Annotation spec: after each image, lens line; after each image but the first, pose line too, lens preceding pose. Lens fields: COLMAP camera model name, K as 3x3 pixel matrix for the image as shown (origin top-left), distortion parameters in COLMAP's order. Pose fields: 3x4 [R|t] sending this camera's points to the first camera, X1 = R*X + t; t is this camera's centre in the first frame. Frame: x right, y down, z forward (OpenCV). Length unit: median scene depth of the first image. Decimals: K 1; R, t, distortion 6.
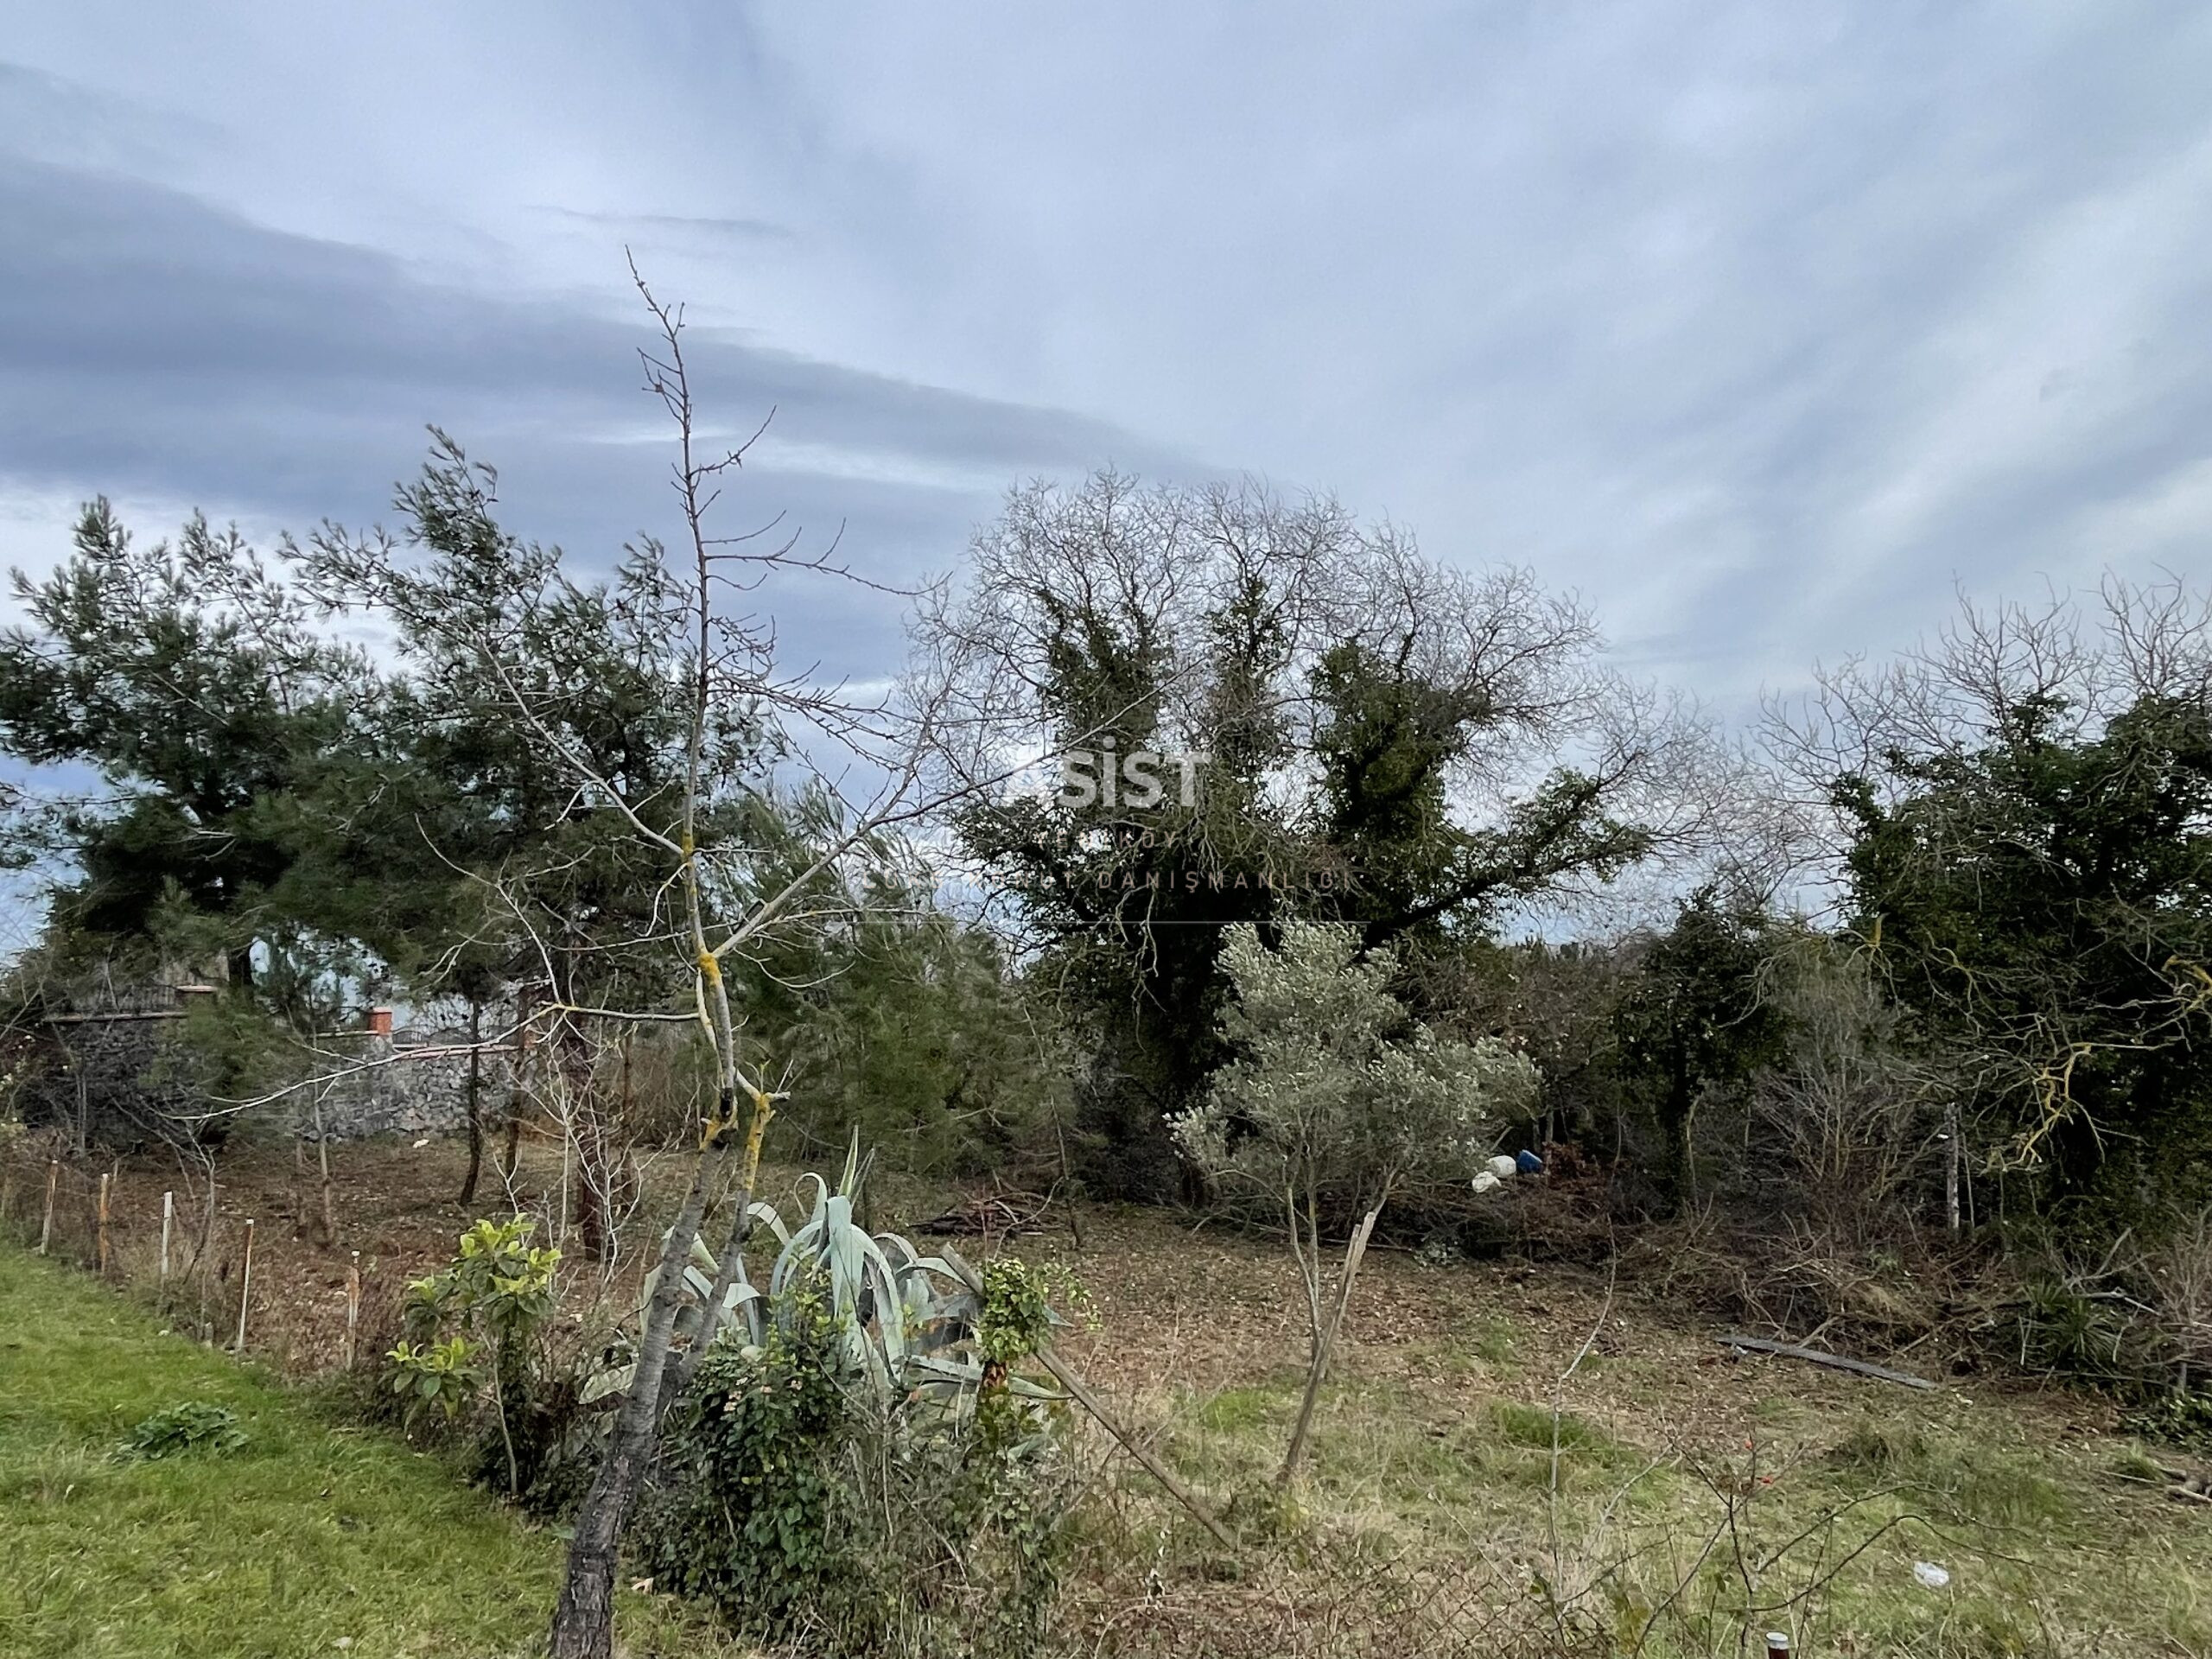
lens RADIAL K [[1453.3, 0, 1080.2], [0, 1453.3, 797.1], [0, 0, 1]] dist [-0.007845, -0.005852]
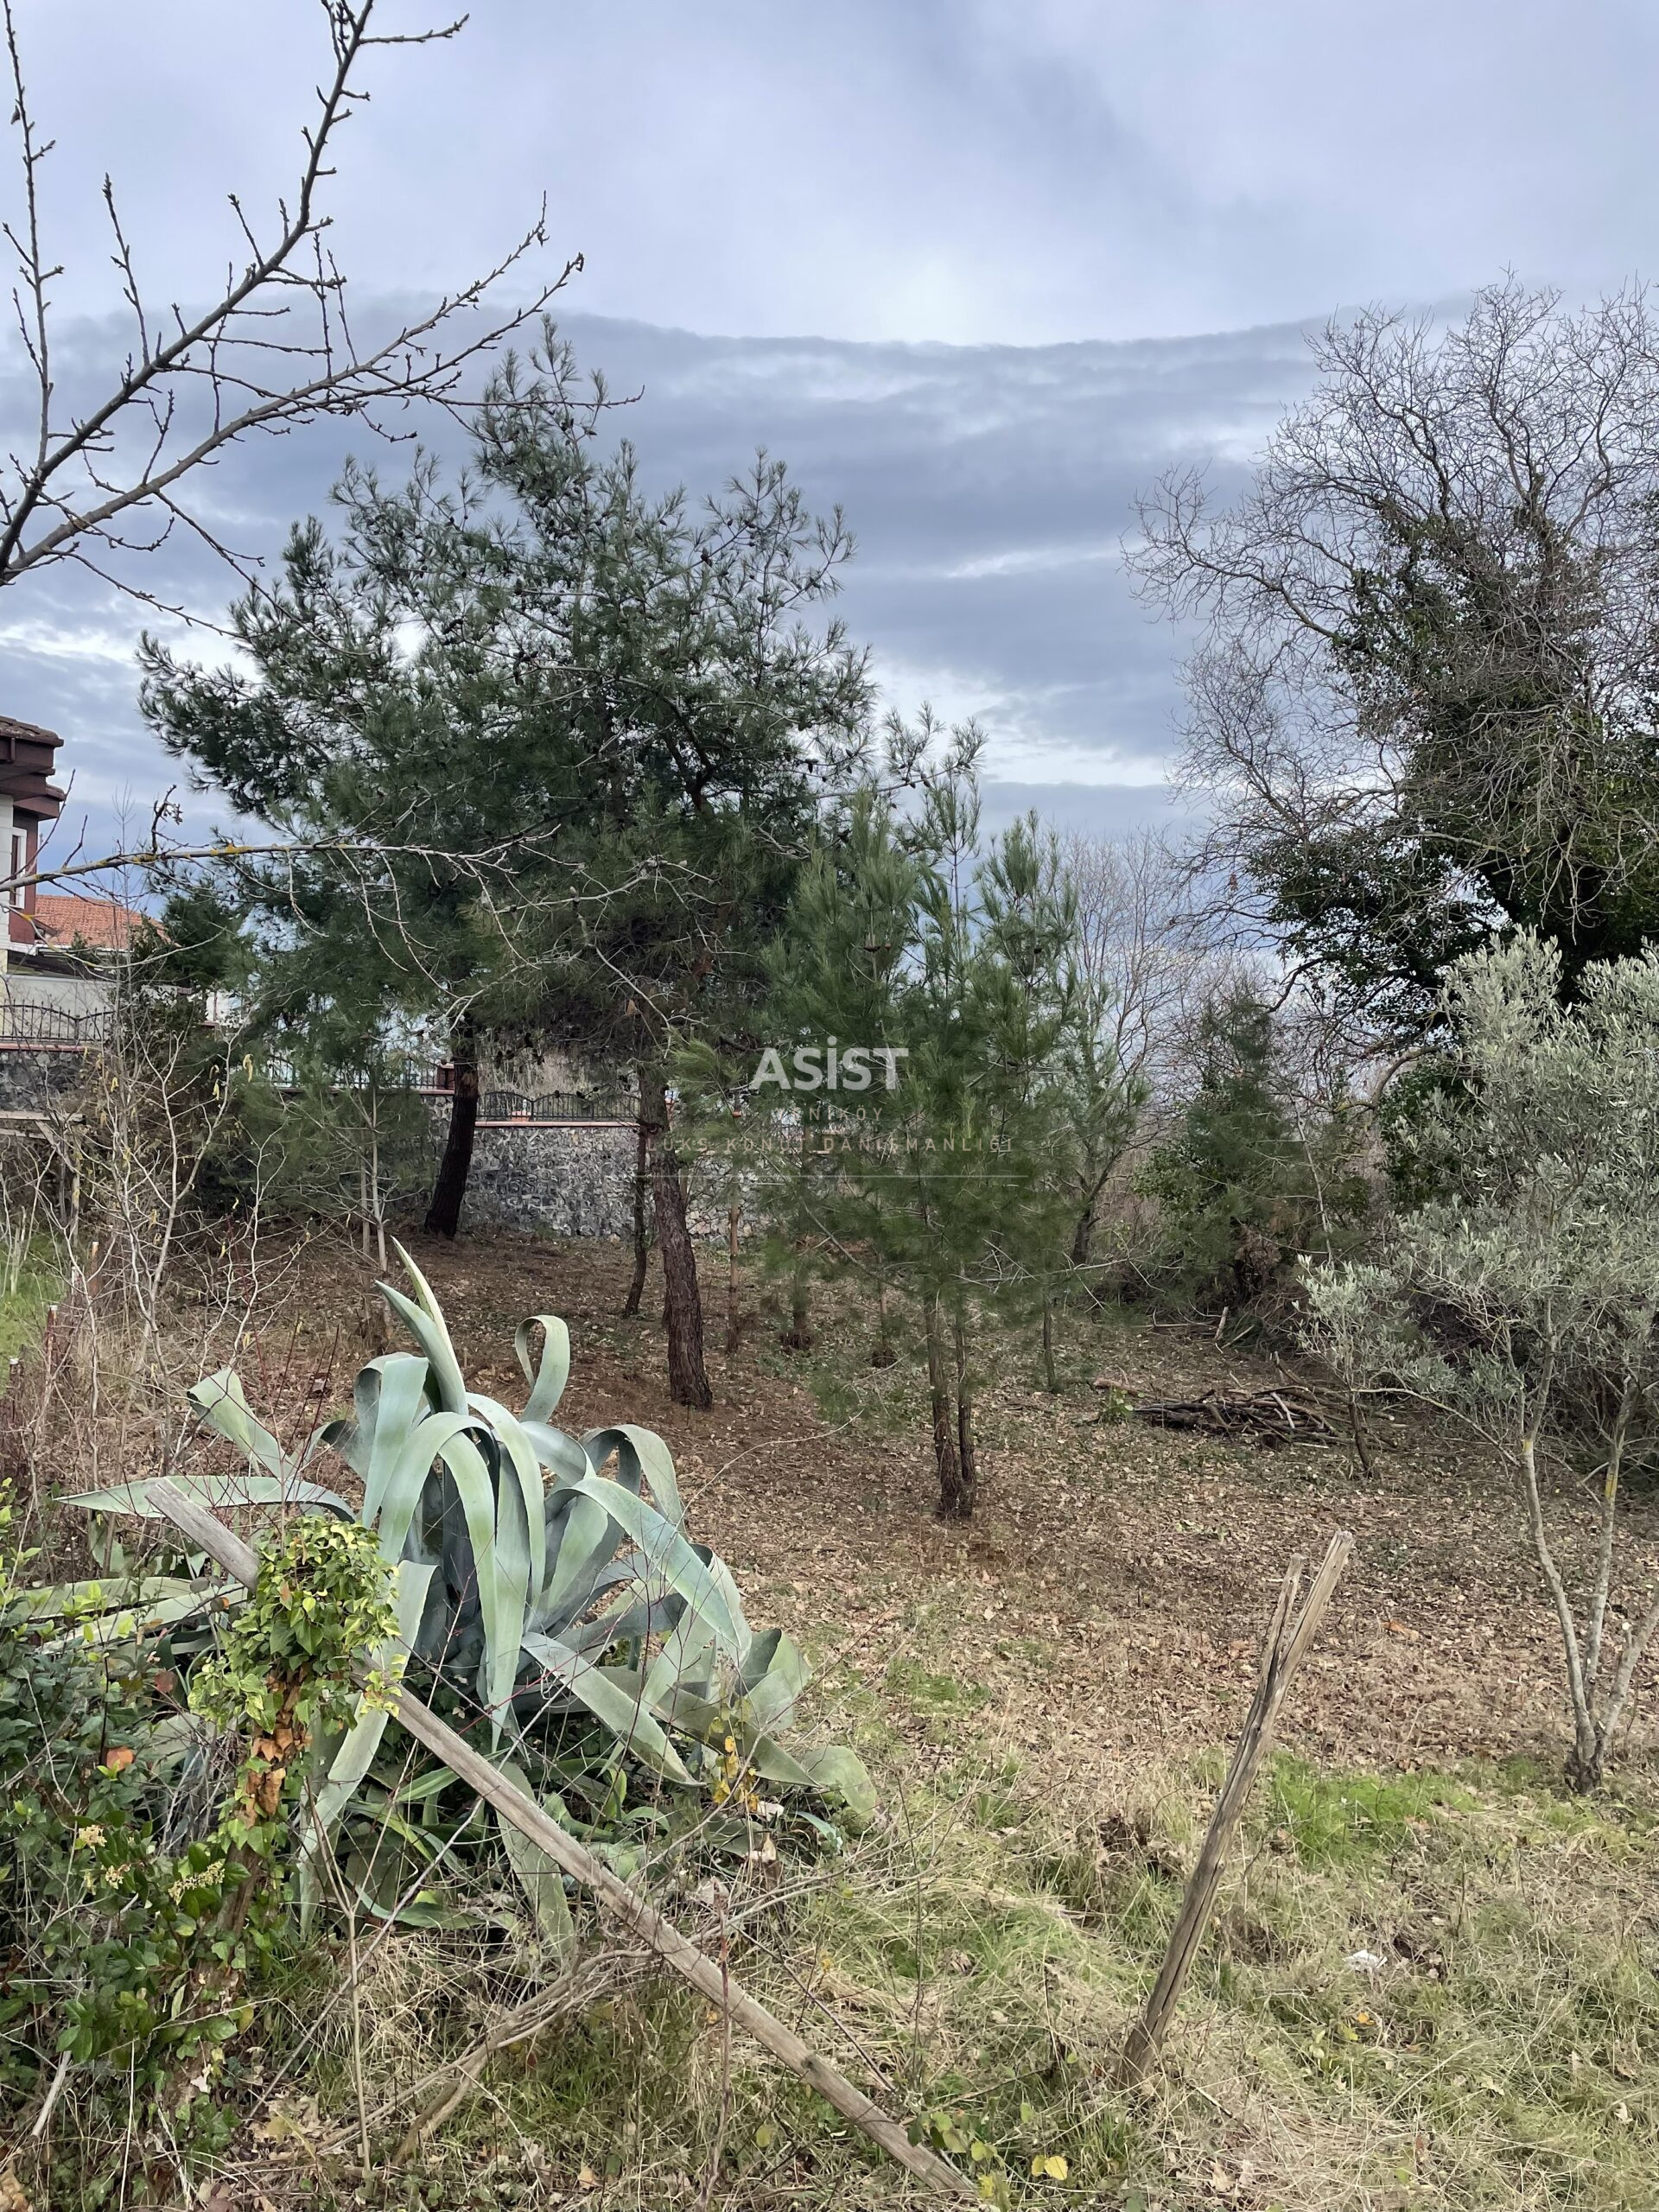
lens RADIAL K [[1670.5, 0, 824.6], [0, 1670.5, 1078.2], [0, 0, 1]] dist [0.093957, -0.104037]
pose [[0.896692, 0.040392, -0.440808, 0.105258], [0.007848, 0.994221, 0.107068, 0.036215], [0.442585, -0.099467, 0.891193, 0.187872]]
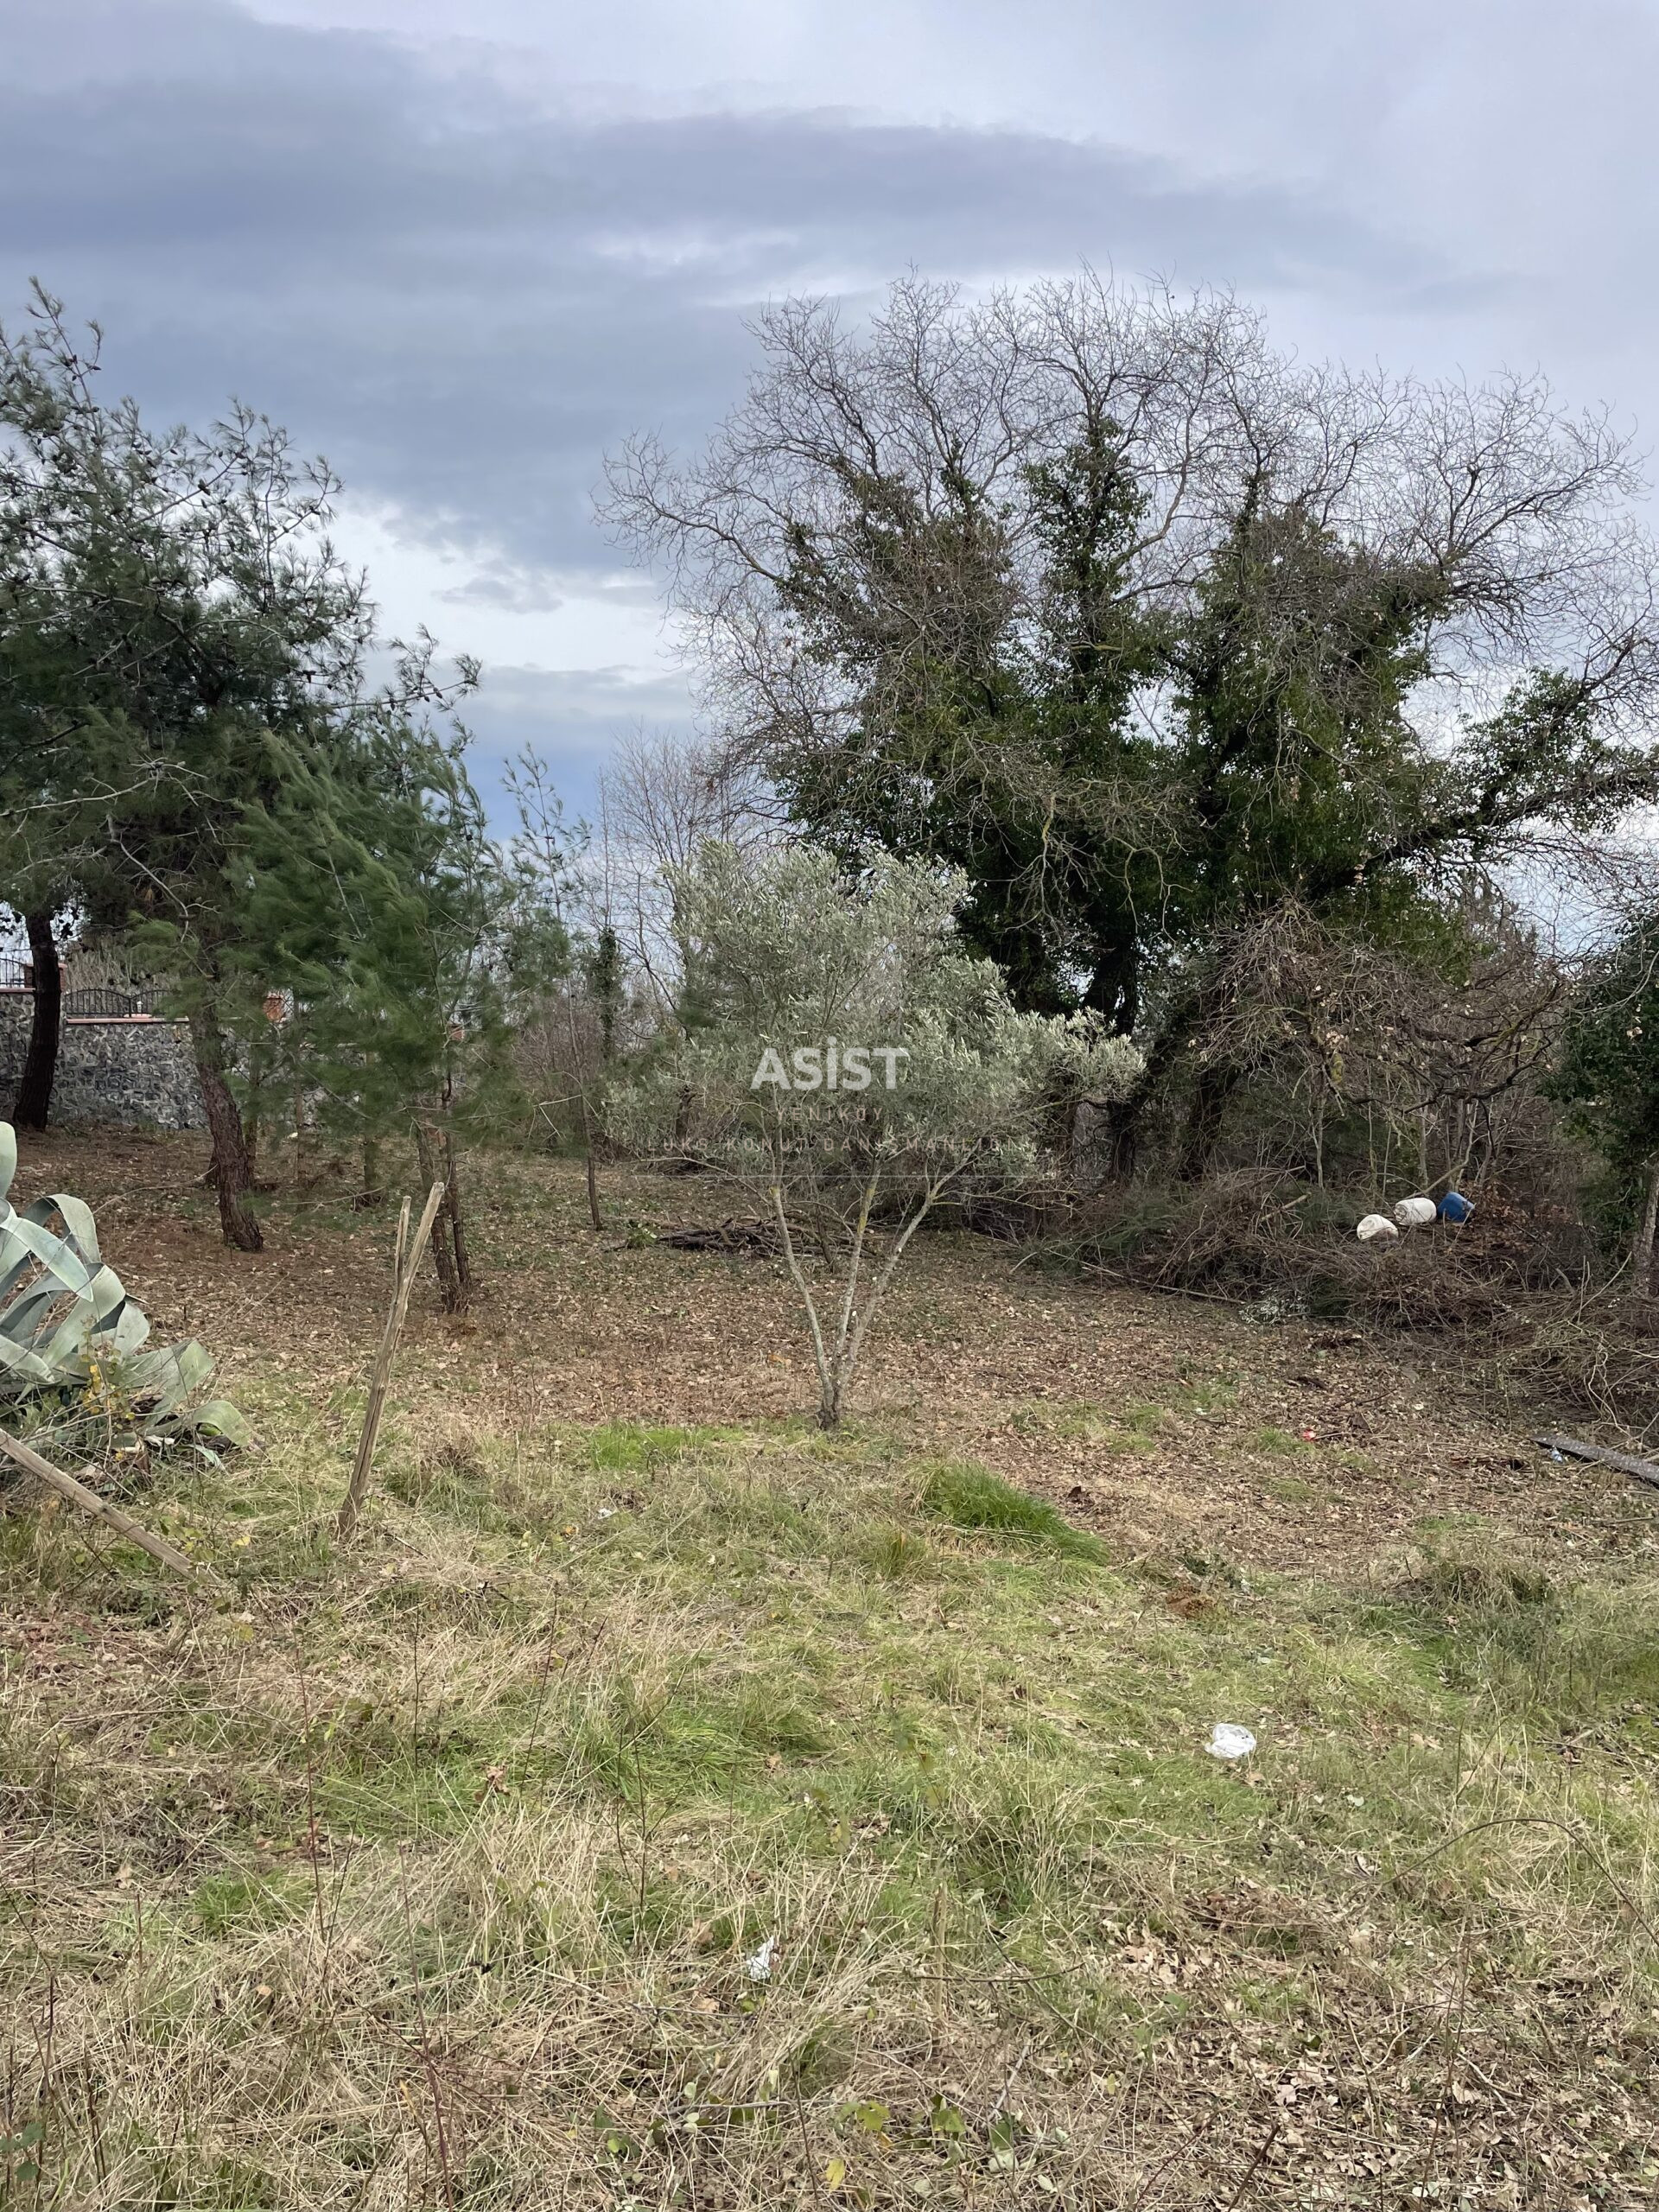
lens RADIAL K [[1670.5, 0, 830.6], [0, 1670.5, 1090.9], [0, 0, 1]] dist [0.093957, -0.104037]
pose [[0.964116, 0.032744, -0.263454, 0.236996], [0.014156, 0.984612, 0.174179, 0.035759], [0.265103, -0.171658, 0.948817, 0.093161]]
